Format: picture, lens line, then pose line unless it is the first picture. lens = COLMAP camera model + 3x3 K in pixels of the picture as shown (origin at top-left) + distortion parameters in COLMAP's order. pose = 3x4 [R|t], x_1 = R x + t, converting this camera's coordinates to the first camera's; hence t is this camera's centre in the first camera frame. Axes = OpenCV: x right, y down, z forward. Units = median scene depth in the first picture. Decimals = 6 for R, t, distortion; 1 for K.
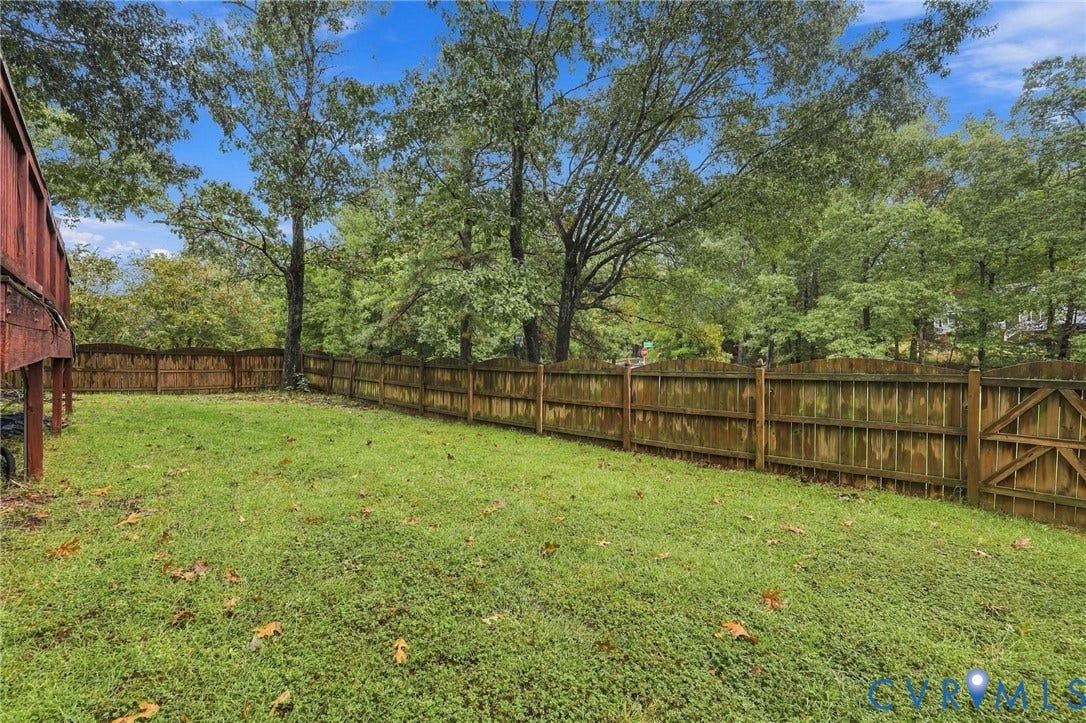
lens RADIAL K [[446.0, 0, 547.3], [0, 446.0, 359.3], [0, 0, 1]] dist [-0.000852, 0.000185]
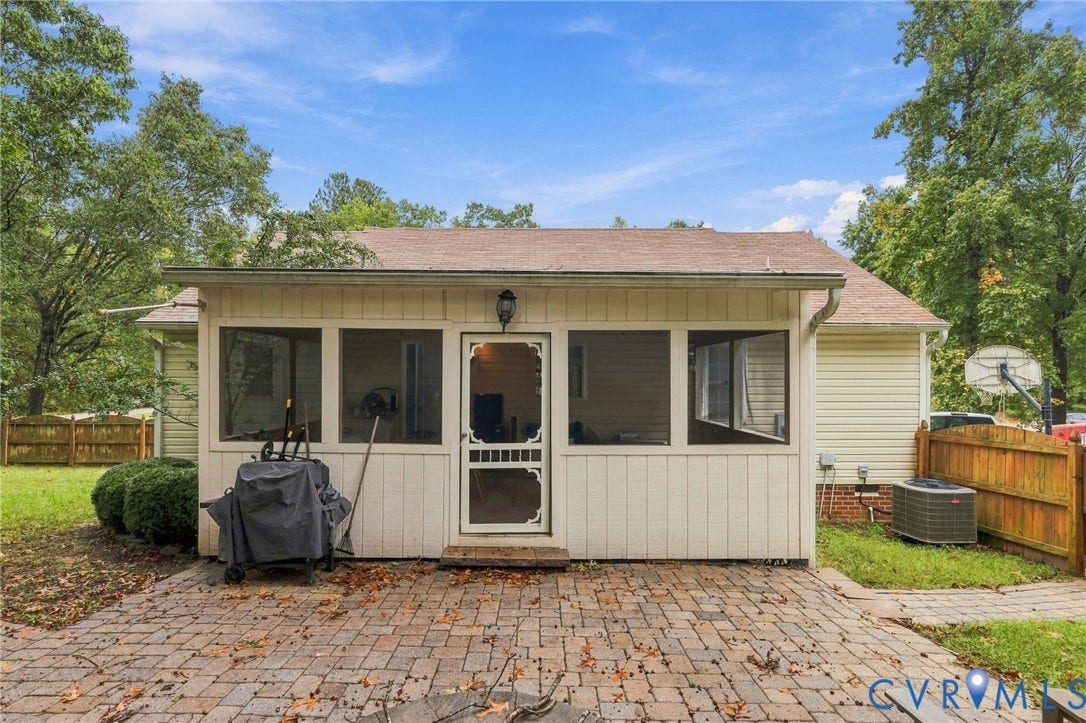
lens RADIAL K [[558.6, 0, 565.7], [0, 558.6, 382.4], [0, 0, 1]] dist [0.006689, -0.002591]
pose [[0.741550, 0.006092, 0.670870, 0.120139], [-0.000040, 0.999959, -0.009036, -0.098113], [-0.670898, 0.006674, 0.741519, -1.730918]]
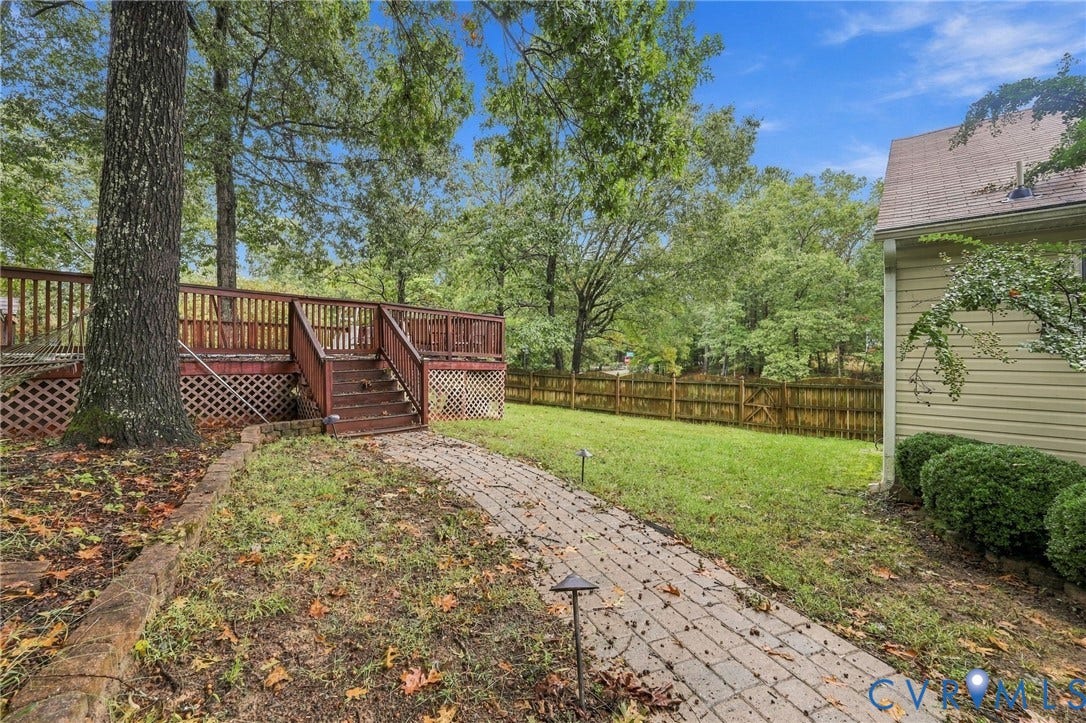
lens RADIAL K [[446.0, 0, 547.5], [0, 446.0, 360.2], [0, 0, 1]] dist [-0.000852, 0.000185]
pose [[0.999199, 0.015415, 0.036919, -0.205679], [-0.015407, 0.999881, -0.000500, -0.045116], [-0.036923, -0.000069, 0.999318, -0.968284]]
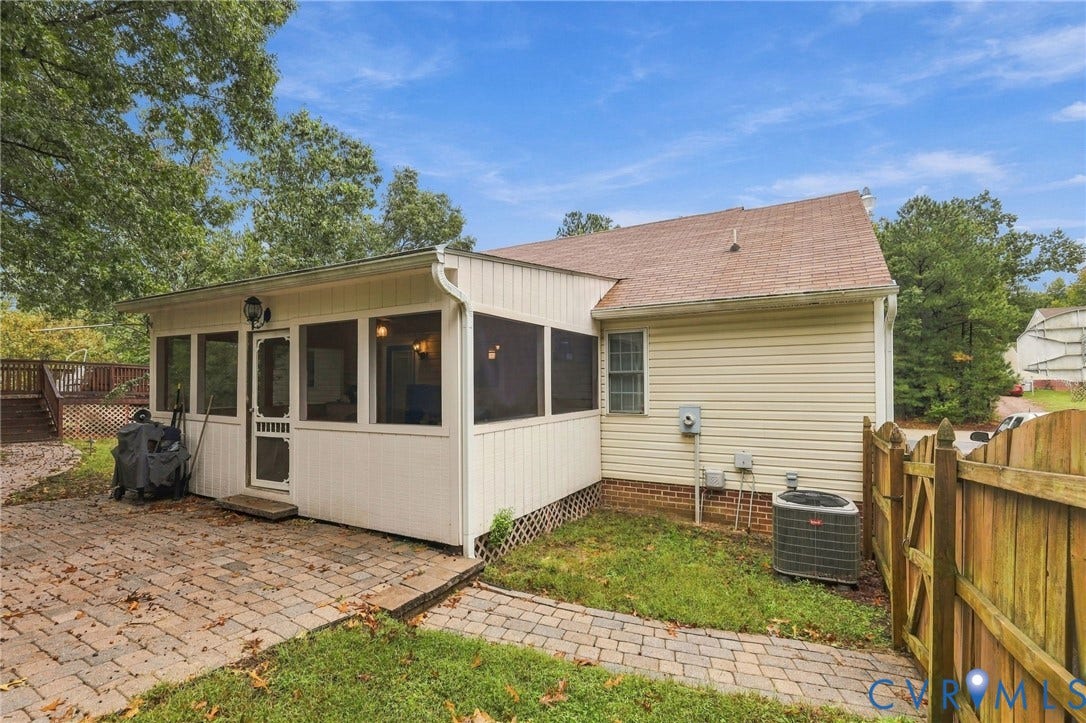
lens RADIAL K [[504.5, 0, 529.7], [0, 504.5, 374.9], [0, 0, 1]] dist [0.004588, -0.000265]
pose [[0.979087, 0.006869, 0.203327, 0.828991], [-0.000590, 0.999521, -0.030927, -0.068297], [-0.203442, 0.030161, 0.978622, -2.055574]]
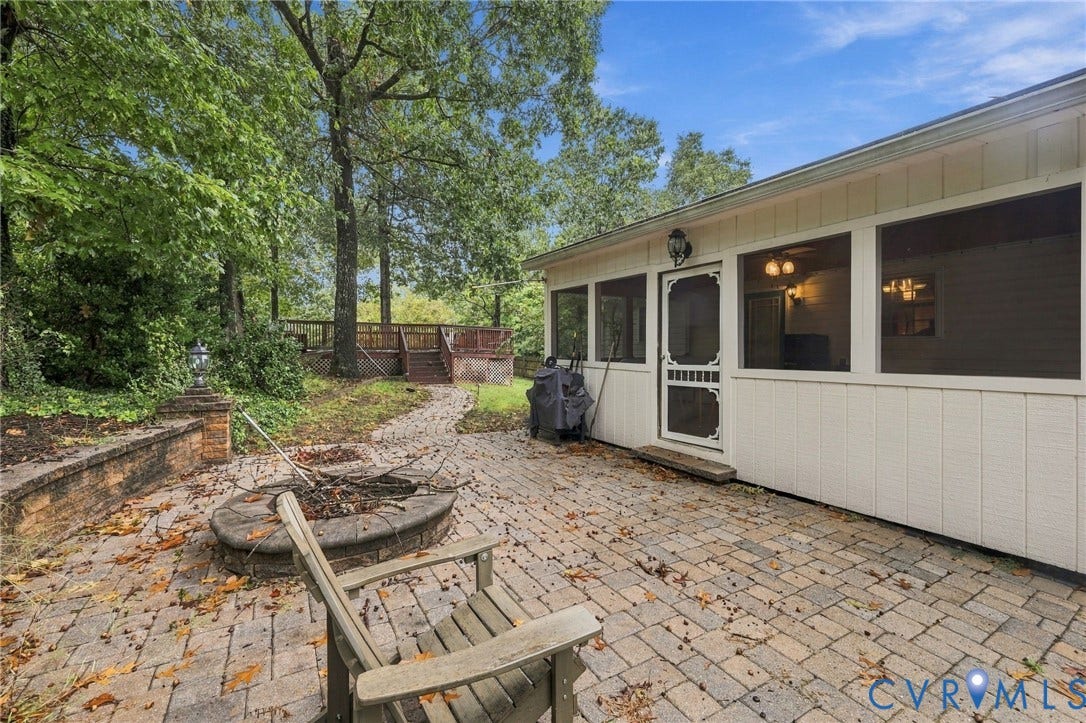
lens RADIAL K [[446.0, 0, 516.7], [0, 446.0, 357.9], [0, 0, 1]] dist [-0.000852, 0.000185]
pose [[0.943345, 0.008788, -0.331698, 0.545314], [-0.005008, 0.999912, 0.012250, -0.039804], [0.331777, -0.009894, 0.943306, -1.852741]]
